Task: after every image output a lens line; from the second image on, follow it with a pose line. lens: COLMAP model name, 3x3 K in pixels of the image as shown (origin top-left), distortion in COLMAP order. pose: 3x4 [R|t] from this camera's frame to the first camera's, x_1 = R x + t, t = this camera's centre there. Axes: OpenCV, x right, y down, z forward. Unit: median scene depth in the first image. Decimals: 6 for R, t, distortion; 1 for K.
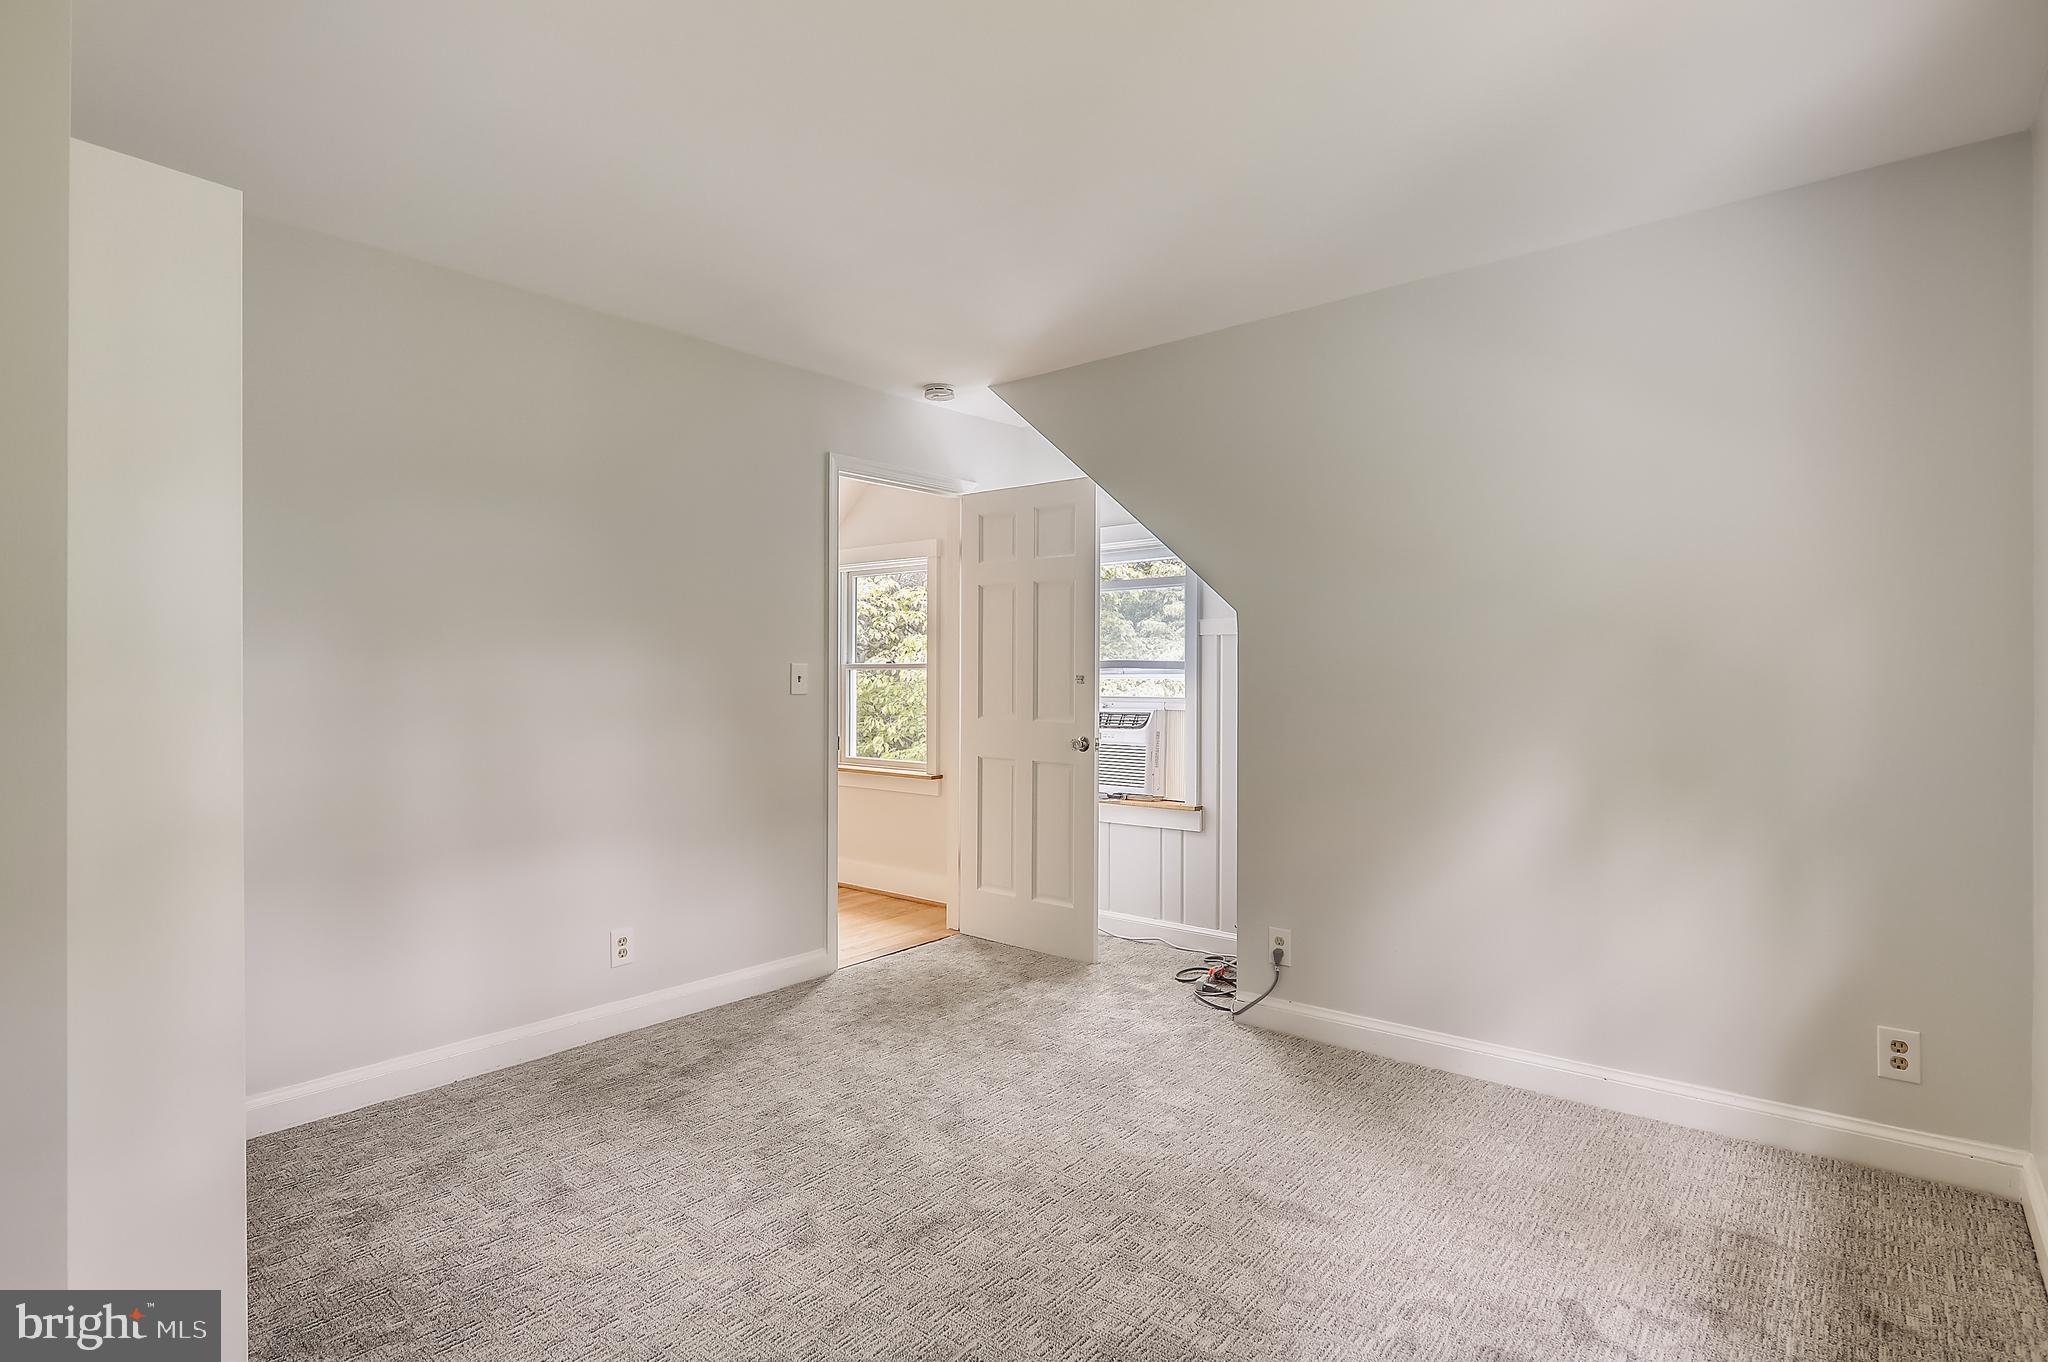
lens RADIAL K [[1016.2, 0, 1025.1], [0, 1016.2, 670.6], [0, 0, 1]] dist [-0.005967, -0.001237]
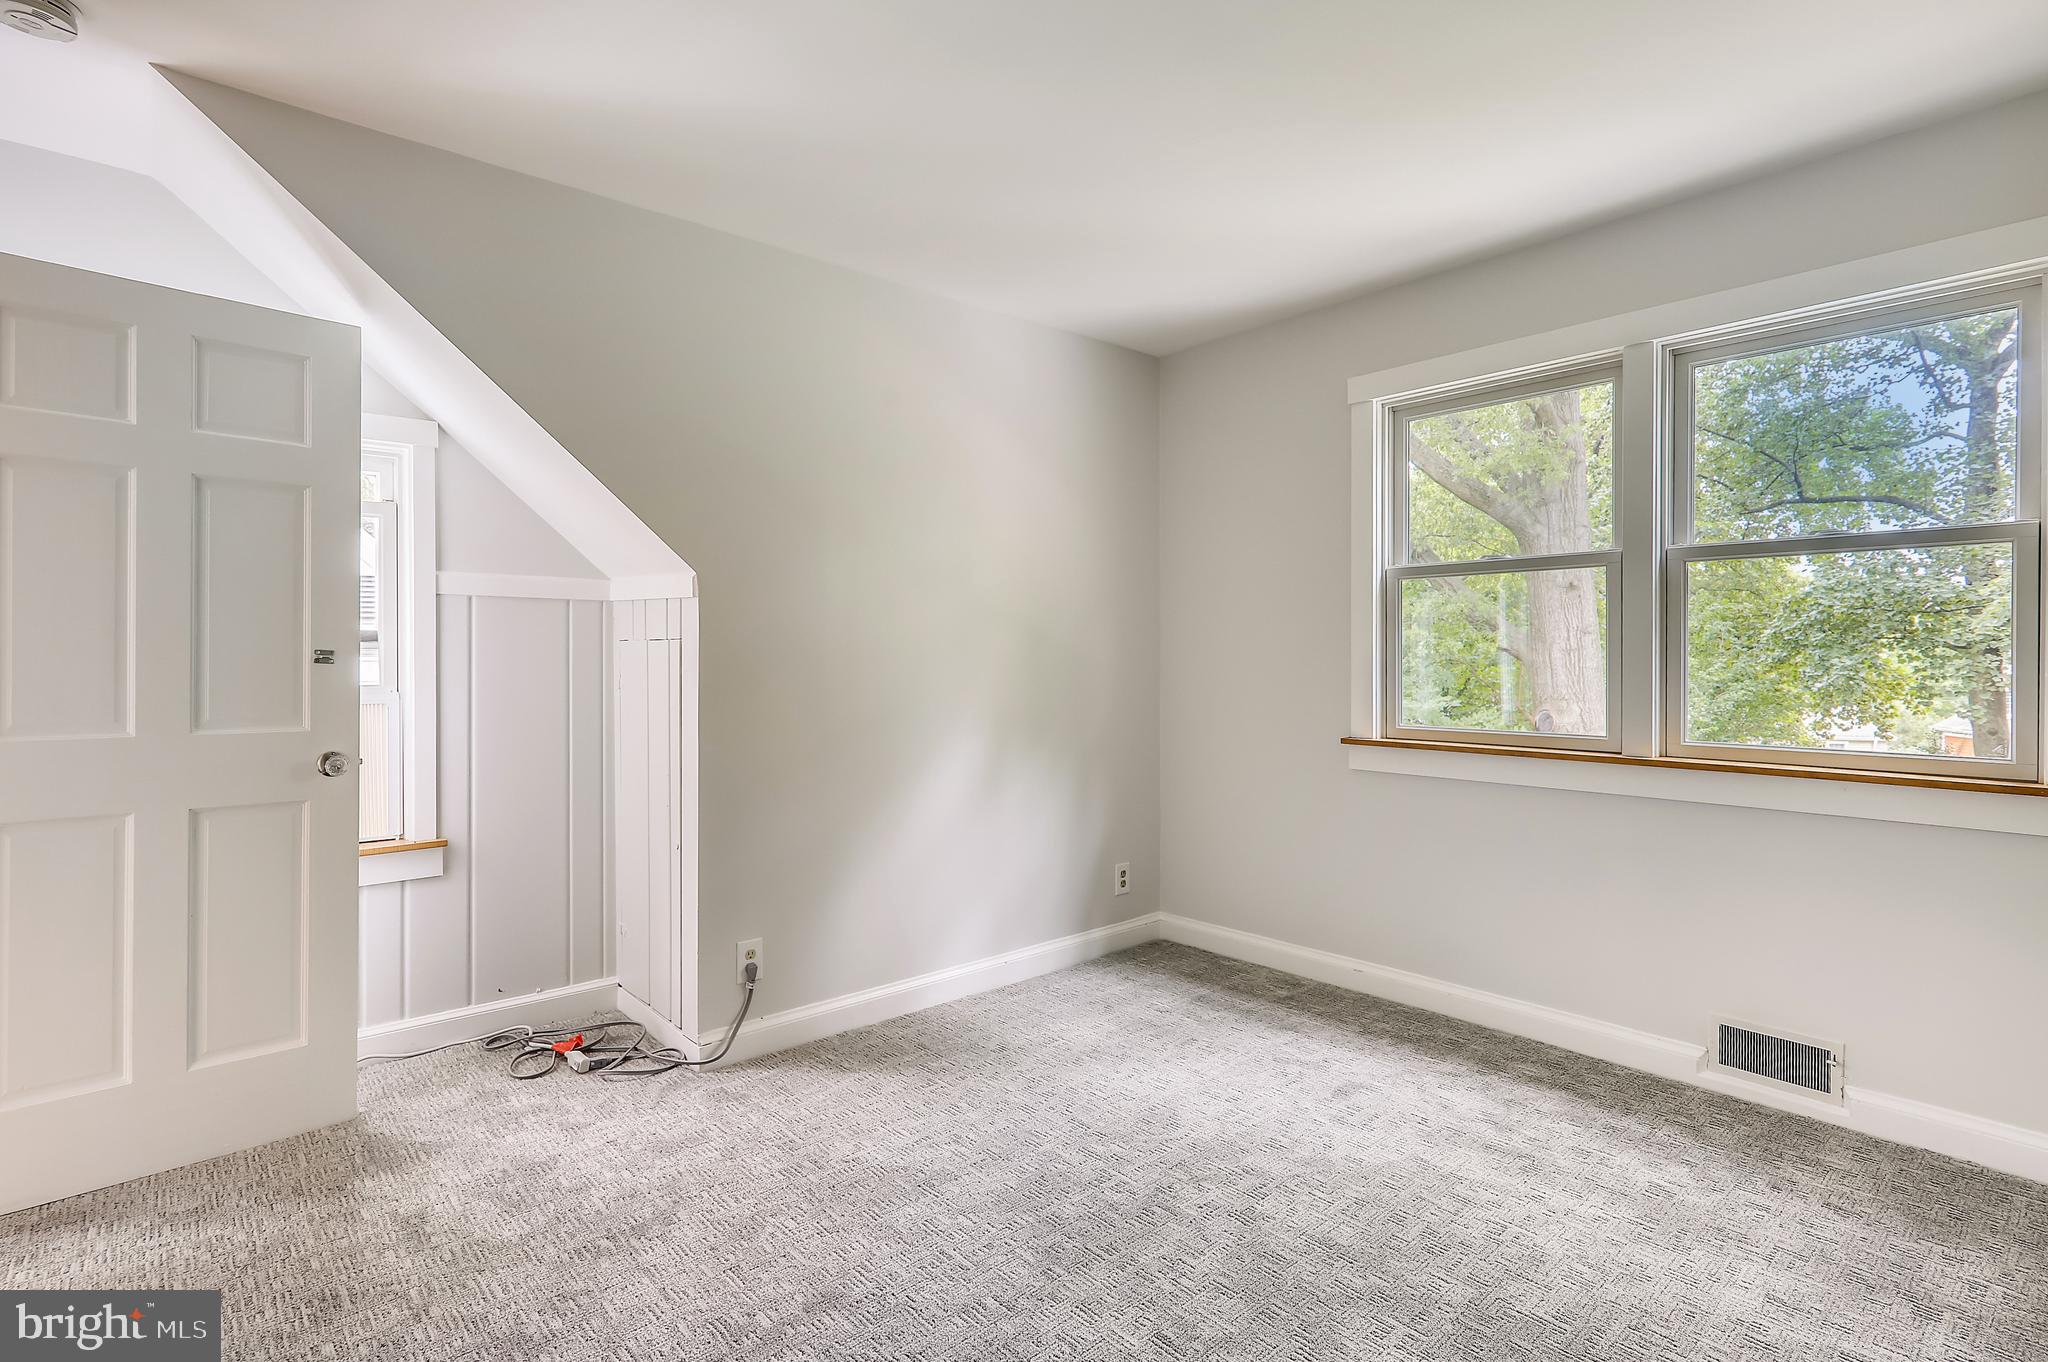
lens RADIAL K [[965.6, 0, 1034.3], [0, 965.6, 668.7], [0, 0, 1]] dist [0.000214, -0.000053]
pose [[0.159480, -0.001379, 0.987200, -0.532997], [-0.002576, 0.999995, 0.001813, 0.018181], [-0.987198, -0.002832, 0.159476, 0.627785]]
